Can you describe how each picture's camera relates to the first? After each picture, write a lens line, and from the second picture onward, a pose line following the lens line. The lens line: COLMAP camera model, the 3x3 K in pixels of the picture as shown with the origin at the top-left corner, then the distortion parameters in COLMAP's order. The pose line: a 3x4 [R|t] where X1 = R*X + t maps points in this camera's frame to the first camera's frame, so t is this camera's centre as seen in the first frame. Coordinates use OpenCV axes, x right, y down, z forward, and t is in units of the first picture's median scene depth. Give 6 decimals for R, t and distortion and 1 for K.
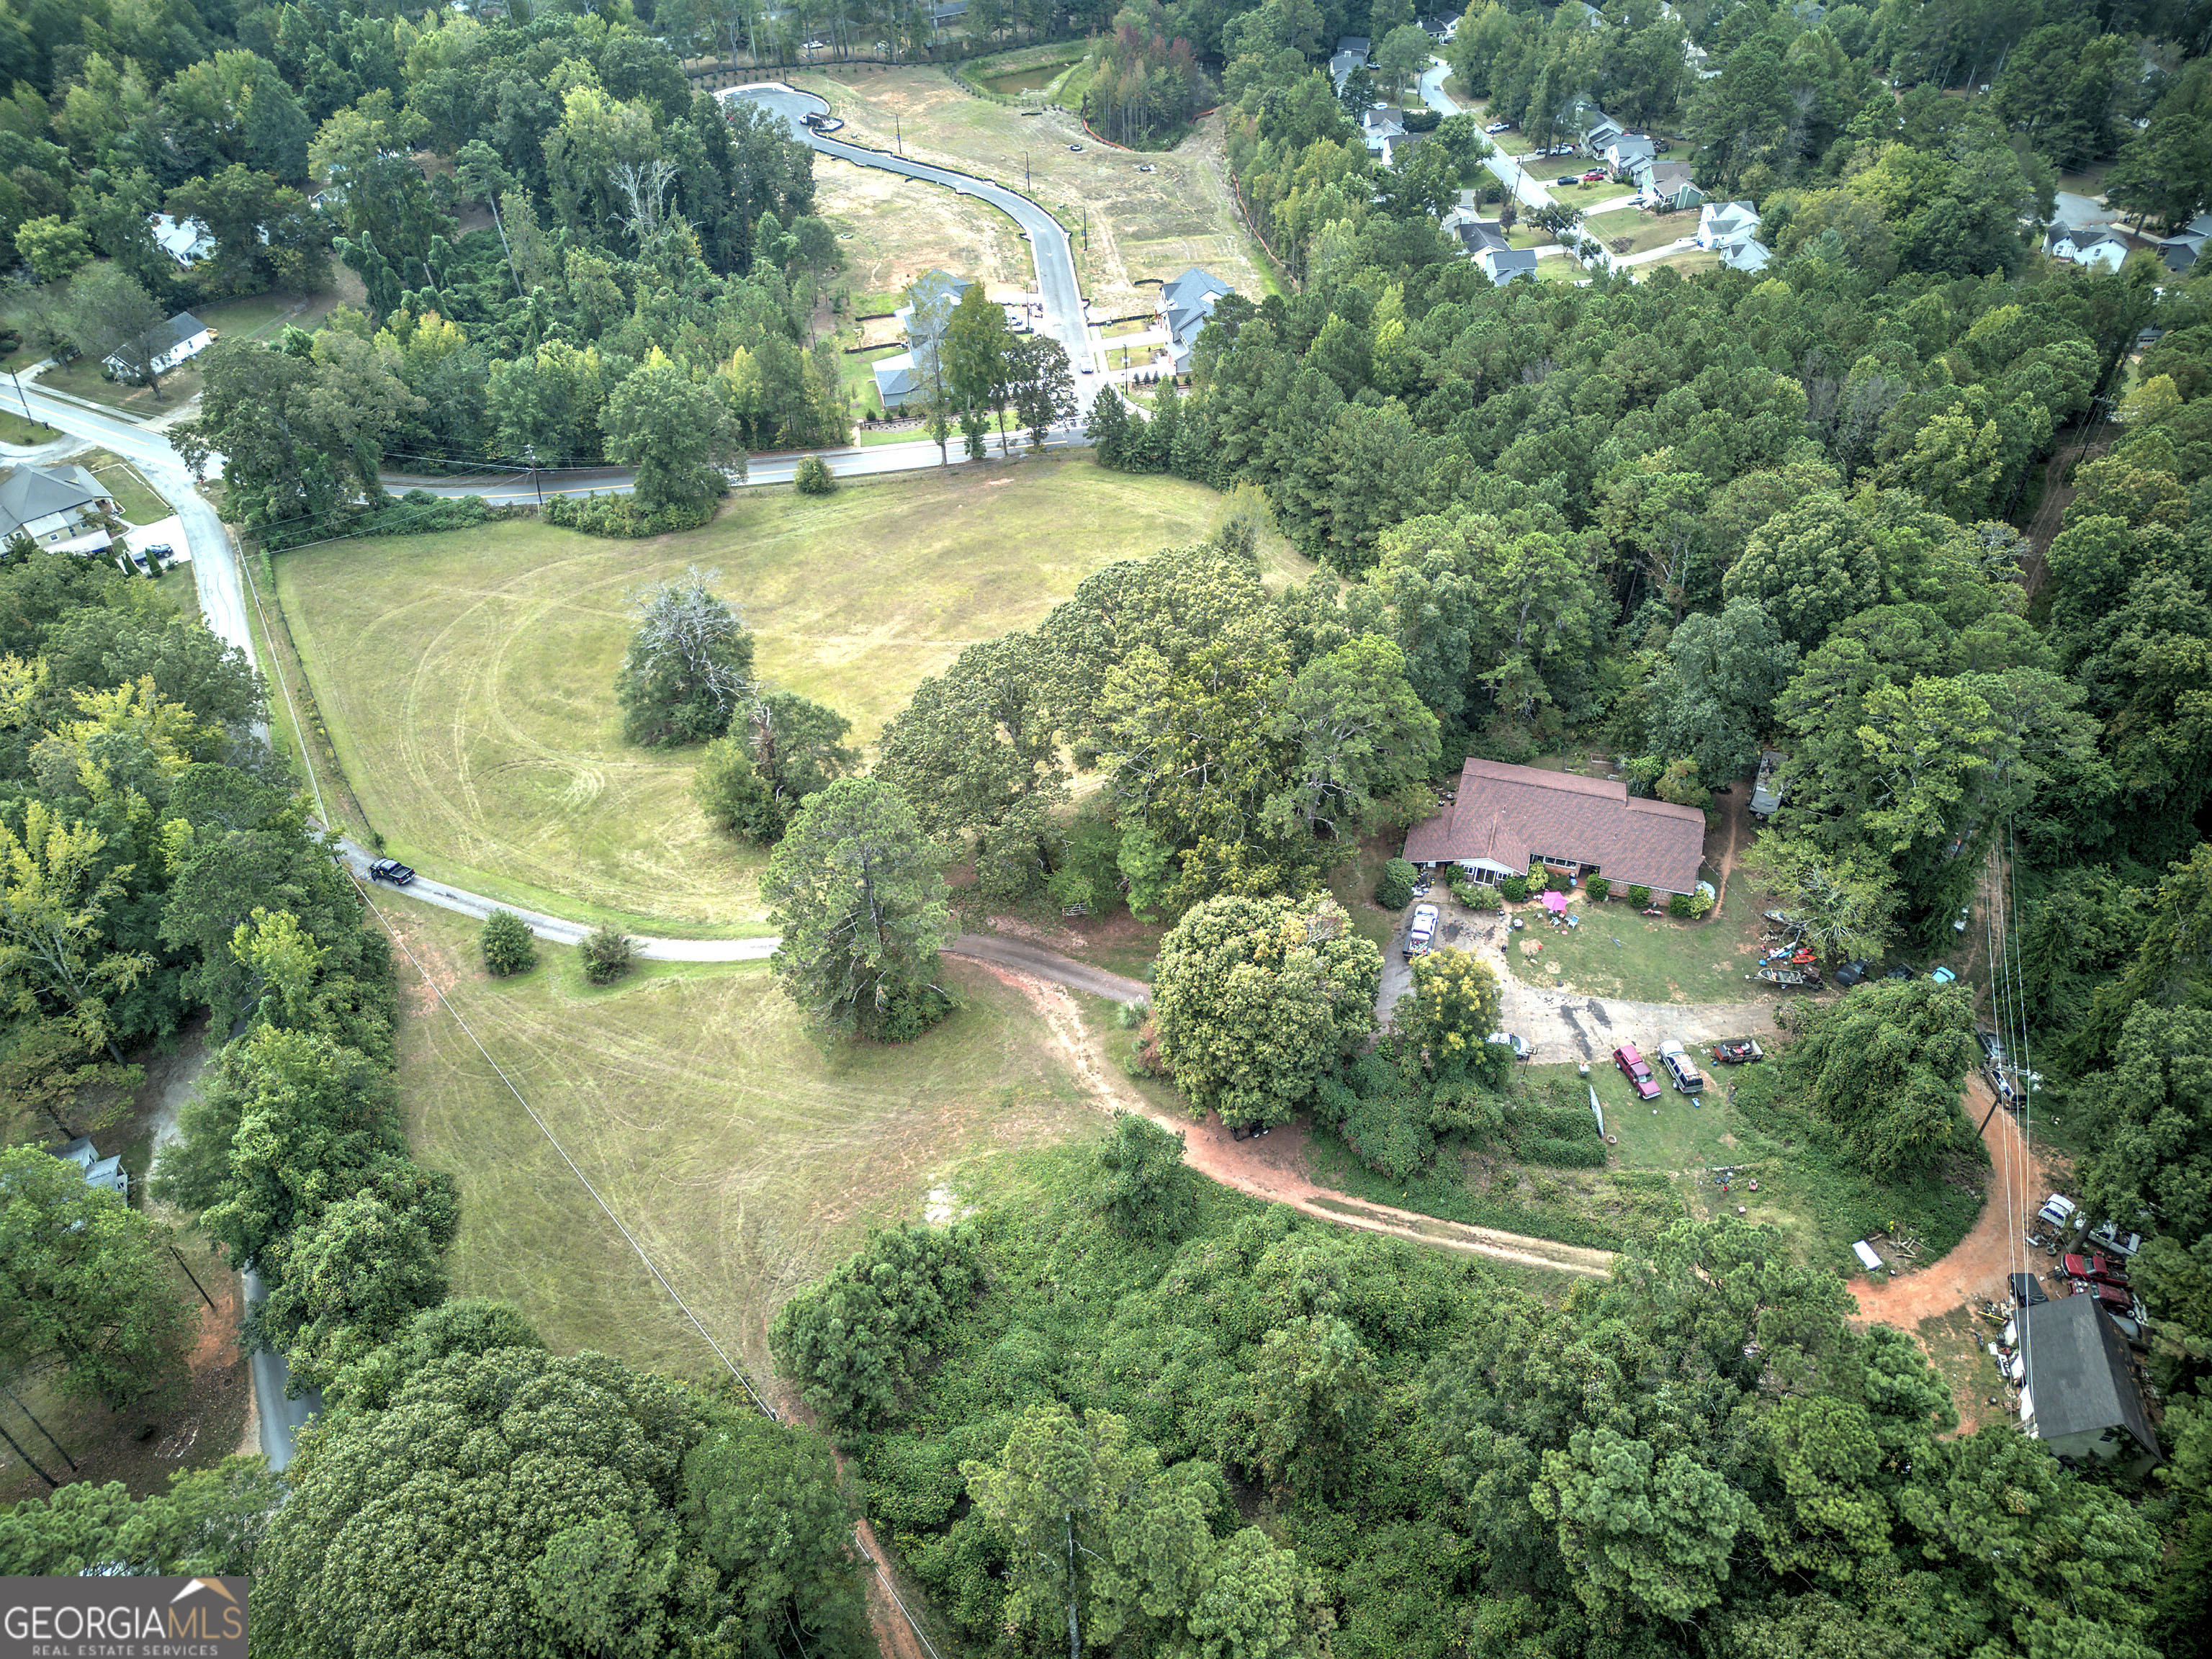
lens RADIAL K [[1560.9, 0, 1111.7], [0, 1560.9, 829.3], [0, 0, 1]] dist [0.069823, -0.062000]
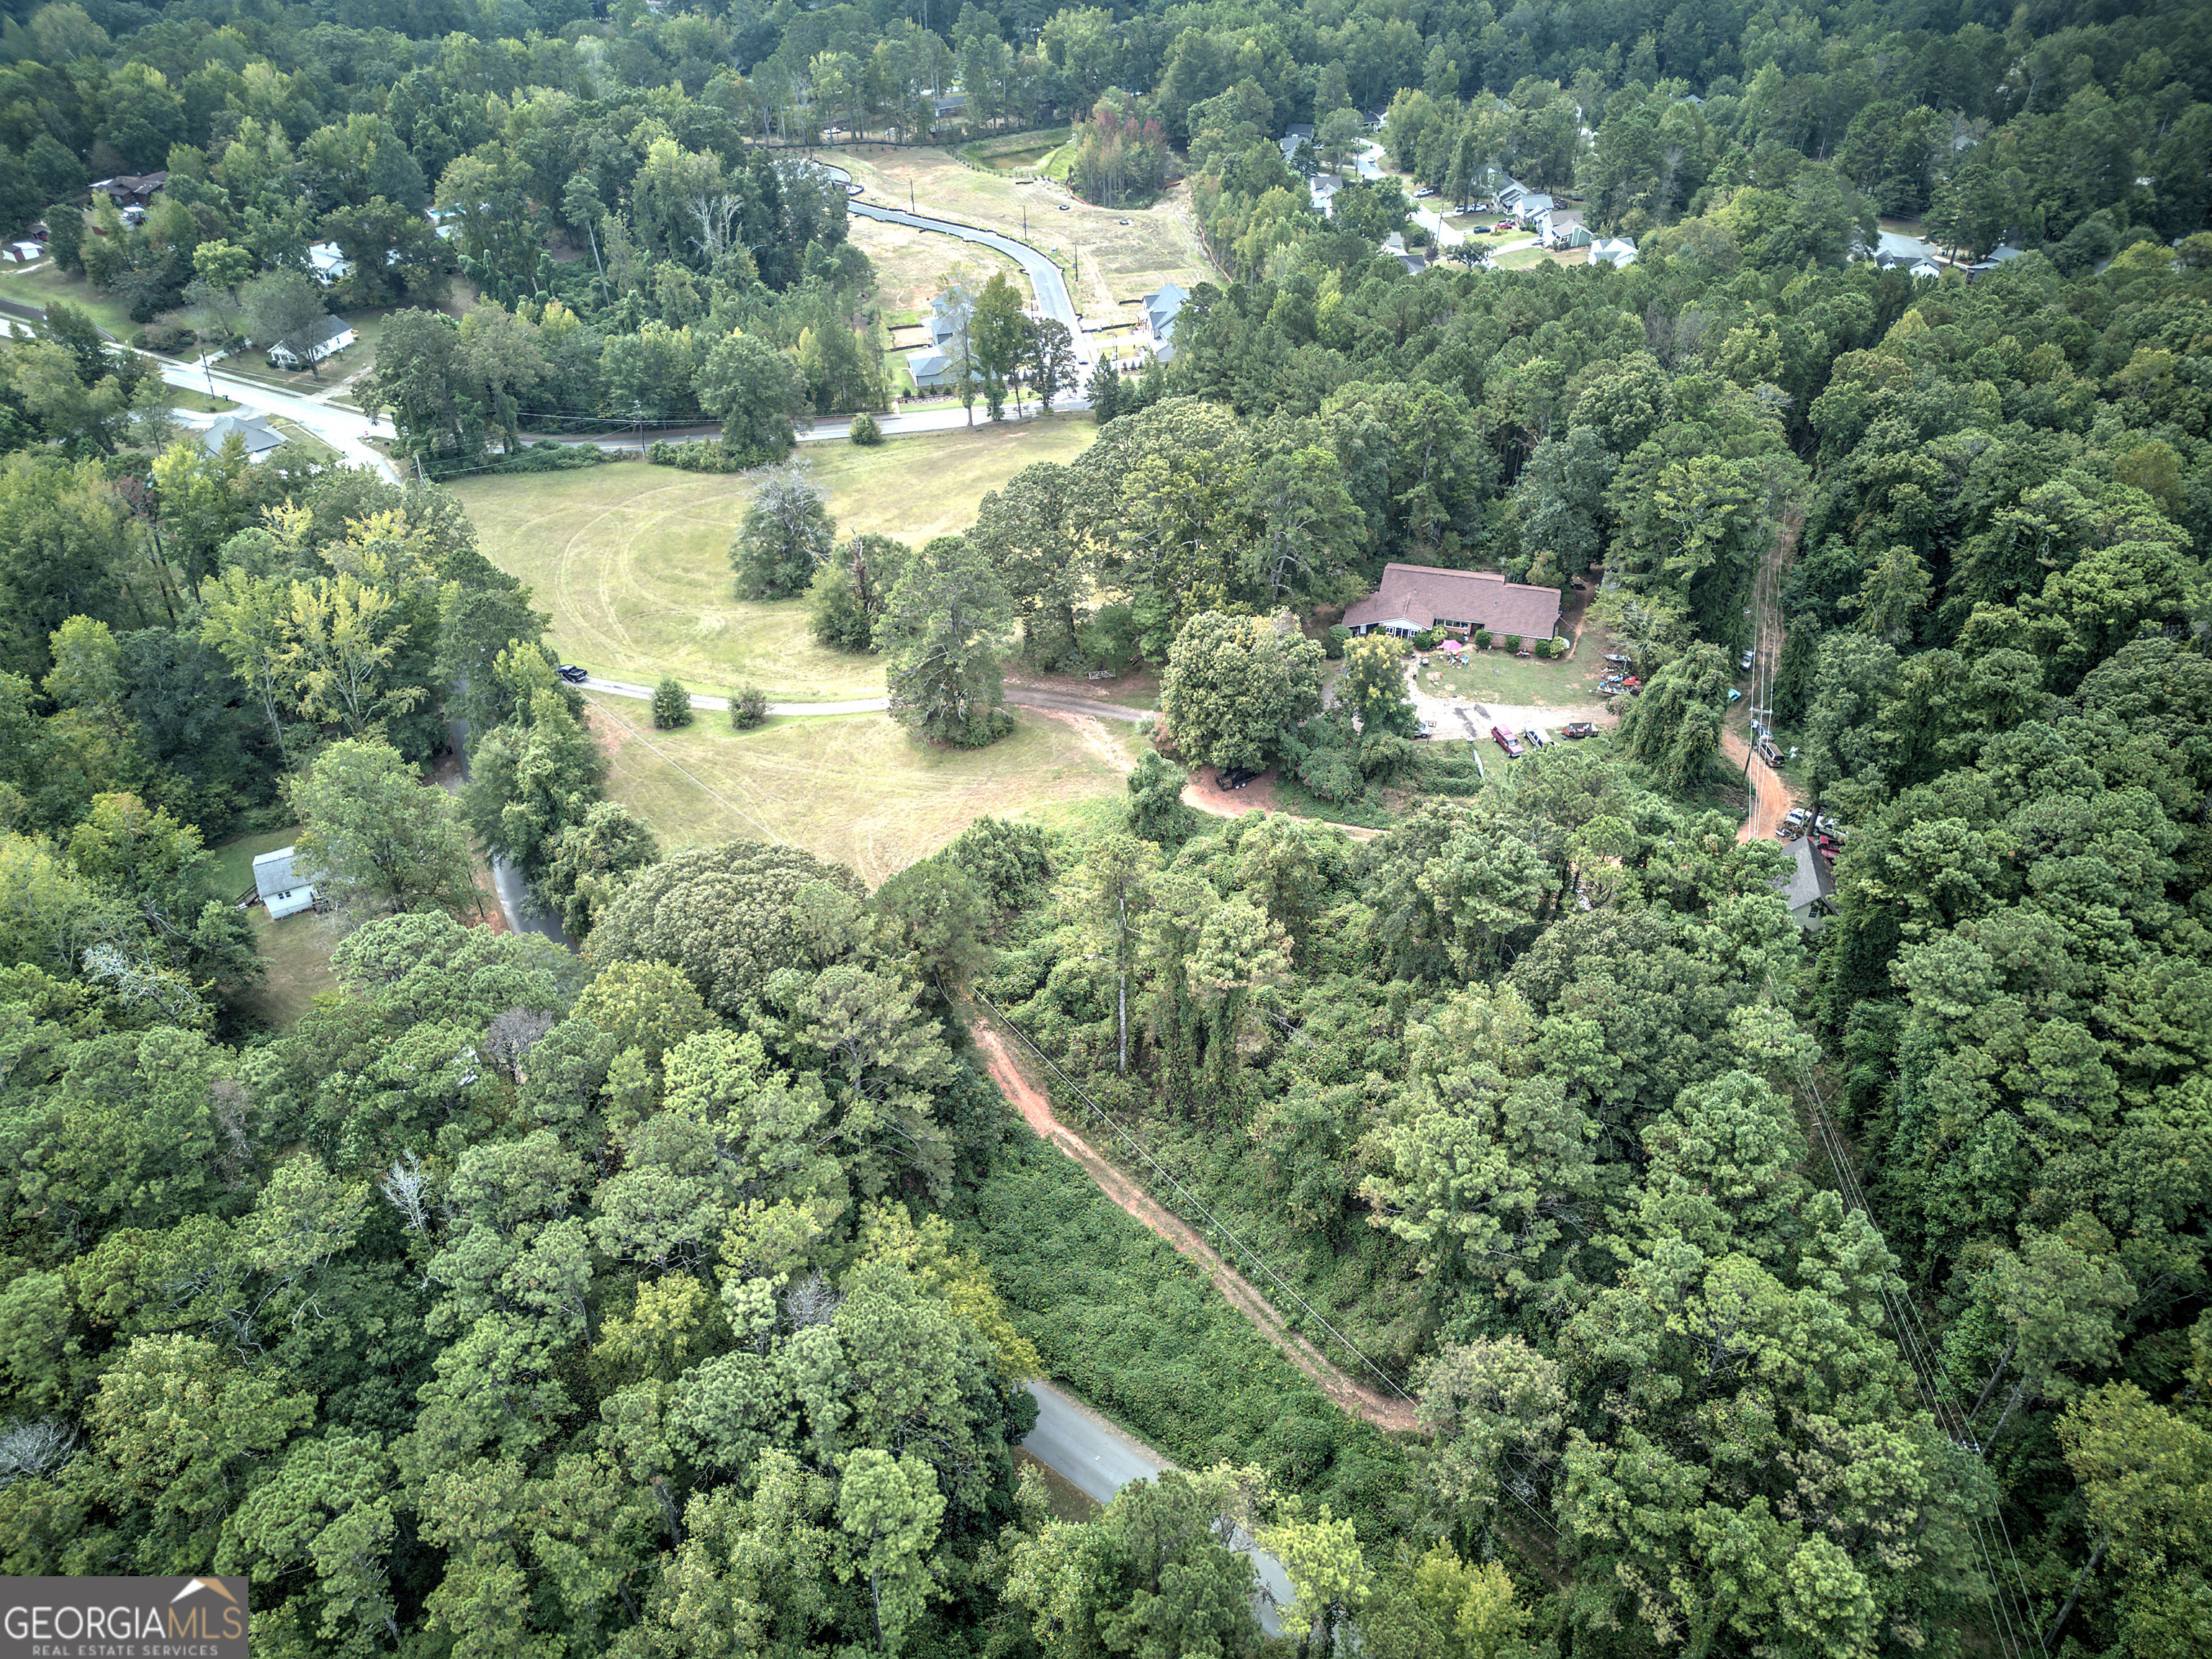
lens RADIAL K [[1560.9, 0, 1111.9], [0, 1560.9, 827.0], [0, 0, 1]] dist [0.069823, -0.062000]
pose [[0.999725, -0.010284, 0.021077, -0.042636], [0.011830, 0.997145, -0.074573, 0.288652], [-0.020250, 0.074802, 0.996993, -0.330541]]
